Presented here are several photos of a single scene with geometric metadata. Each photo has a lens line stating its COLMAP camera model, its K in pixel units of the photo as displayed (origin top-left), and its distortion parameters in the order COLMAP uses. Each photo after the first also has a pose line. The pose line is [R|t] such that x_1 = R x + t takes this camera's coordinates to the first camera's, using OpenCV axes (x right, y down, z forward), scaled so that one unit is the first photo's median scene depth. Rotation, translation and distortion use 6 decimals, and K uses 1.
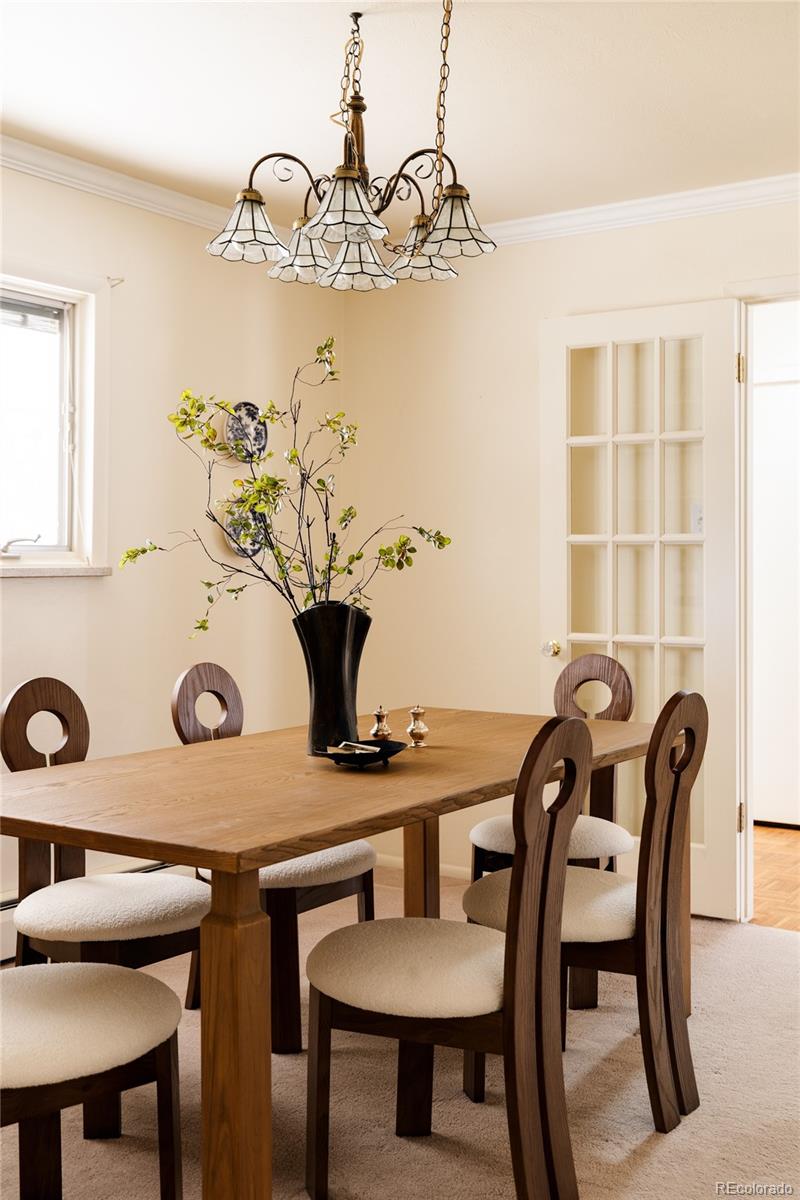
lens RADIAL K [[1375.0, 0, 400.0], [0, 1375.0, 600.0], [0, 0, 1]] dist [-0.002114, -0.009943]
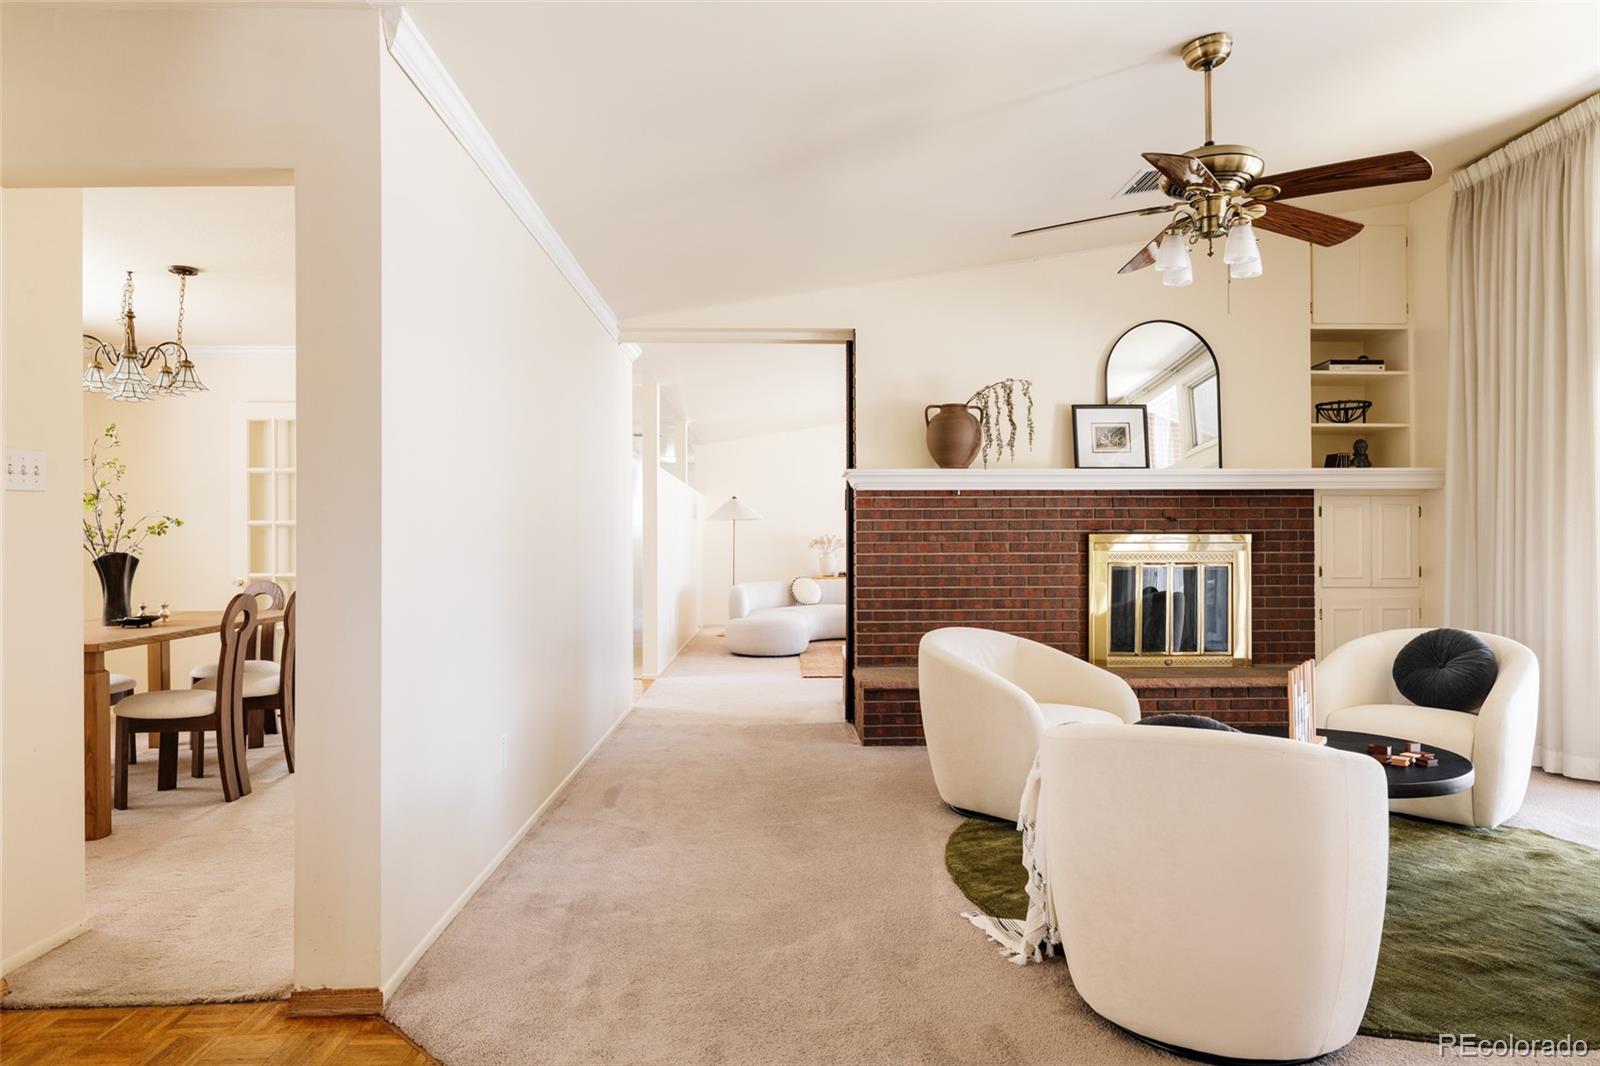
lens RADIAL K [[1012.2, 0, 800.0], [0, 1012.2, 533.0], [0, 0, 1]] dist [0.021247, -0.000431]
pose [[0.817274, 0.001448, 0.576247, -0.095184], [0.018826, 0.999396, -0.029212, 0.037313], [-0.575941, 0.034723, 0.816753, -0.858060]]
